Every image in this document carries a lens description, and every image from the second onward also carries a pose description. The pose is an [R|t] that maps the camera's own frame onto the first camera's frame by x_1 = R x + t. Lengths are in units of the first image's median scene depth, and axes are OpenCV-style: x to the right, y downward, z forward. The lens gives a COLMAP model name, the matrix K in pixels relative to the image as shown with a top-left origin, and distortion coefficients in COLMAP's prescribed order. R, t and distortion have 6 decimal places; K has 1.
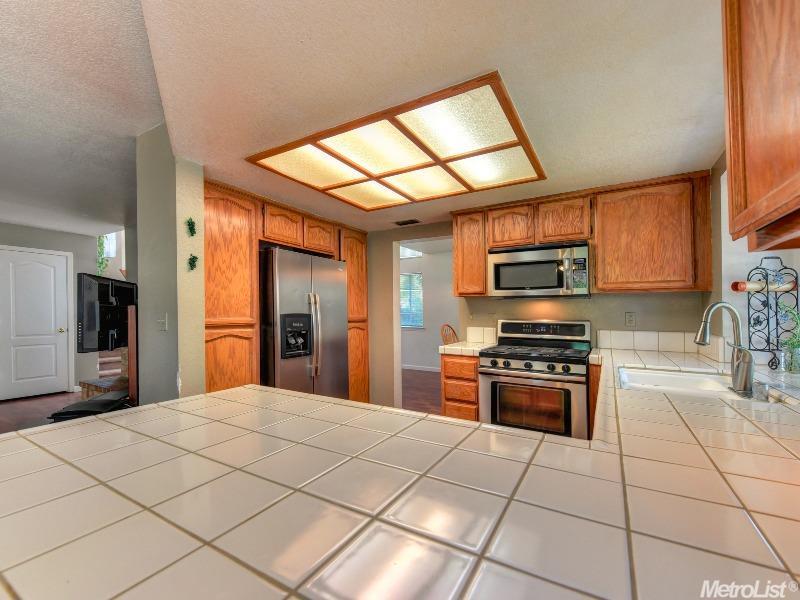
lens RADIAL K [[355.3, 0, 393.5], [0, 355.3, 312.3], [0, 0, 1]] dist [0.009389, -0.002726]
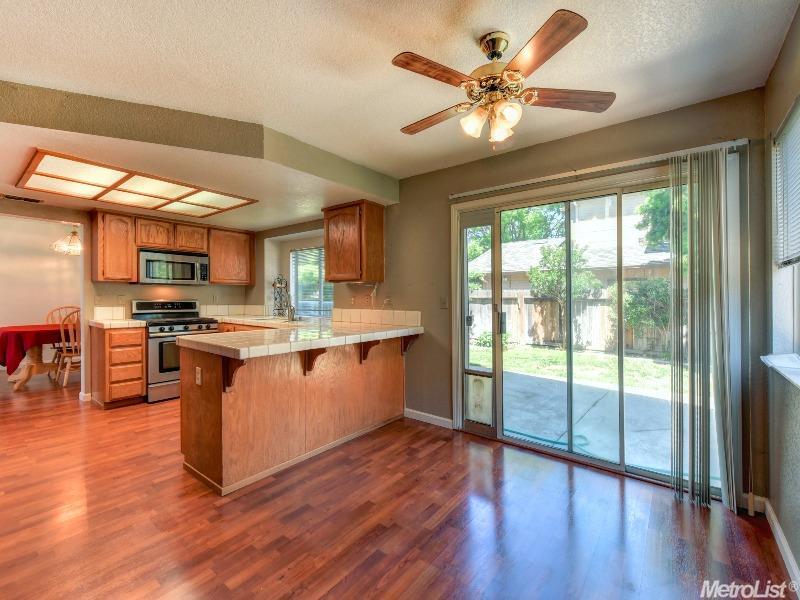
lens RADIAL K [[355.3, 0, 403.9], [0, 355.3, 294.7], [0, 0, 1]] dist [0.009389, -0.002726]
pose [[0.118212, 0.002453, 0.992985, -1.029340], [-0.005366, 0.999984, -0.001831, -0.002759], [-0.992974, -0.005112, 0.118223, -0.162218]]
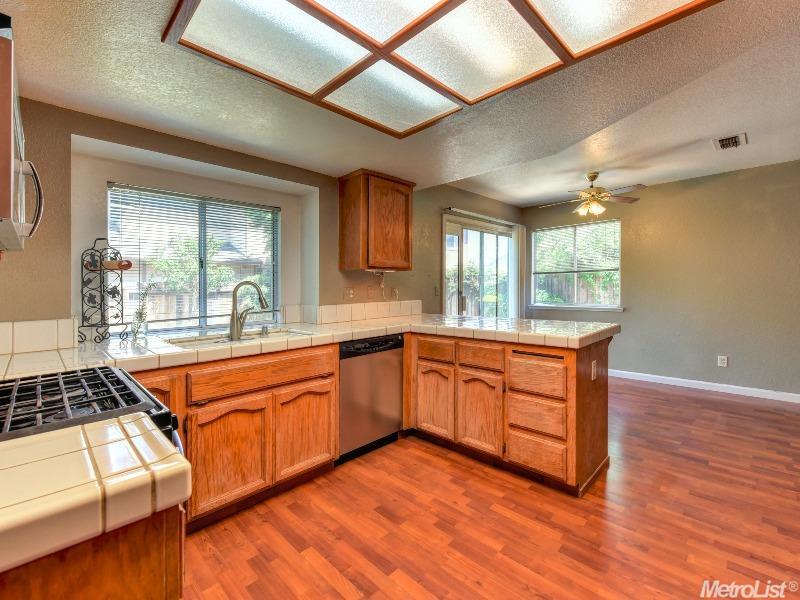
lens RADIAL K [[355.3, 0, 386.3], [0, 355.3, 290.8], [0, 0, 1]] dist [0.009389, -0.002726]
pose [[-0.967953, 0.010829, 0.250898, -0.021452], [0.013629, 0.999863, 0.009426, 0.001747], [-0.250762, 0.012544, -0.967968, 1.264202]]
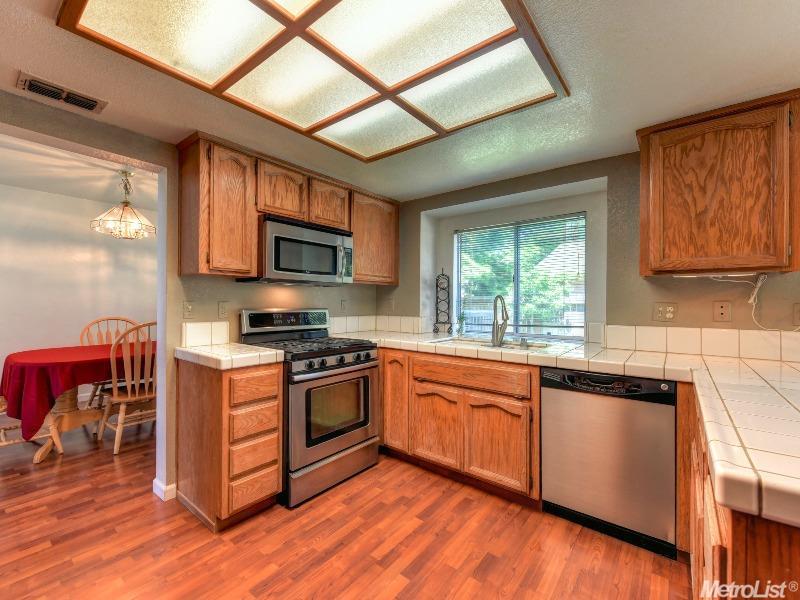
lens RADIAL K [[355.3, 0, 397.3], [0, 355.3, 297.2], [0, 0, 1]] dist [0.009389, -0.002726]
pose [[0.137283, 0.010019, 0.990481, -0.451533], [-0.005678, 0.999940, -0.009327, -0.001162], [-0.990516, -0.004343, 0.137332, 0.681297]]
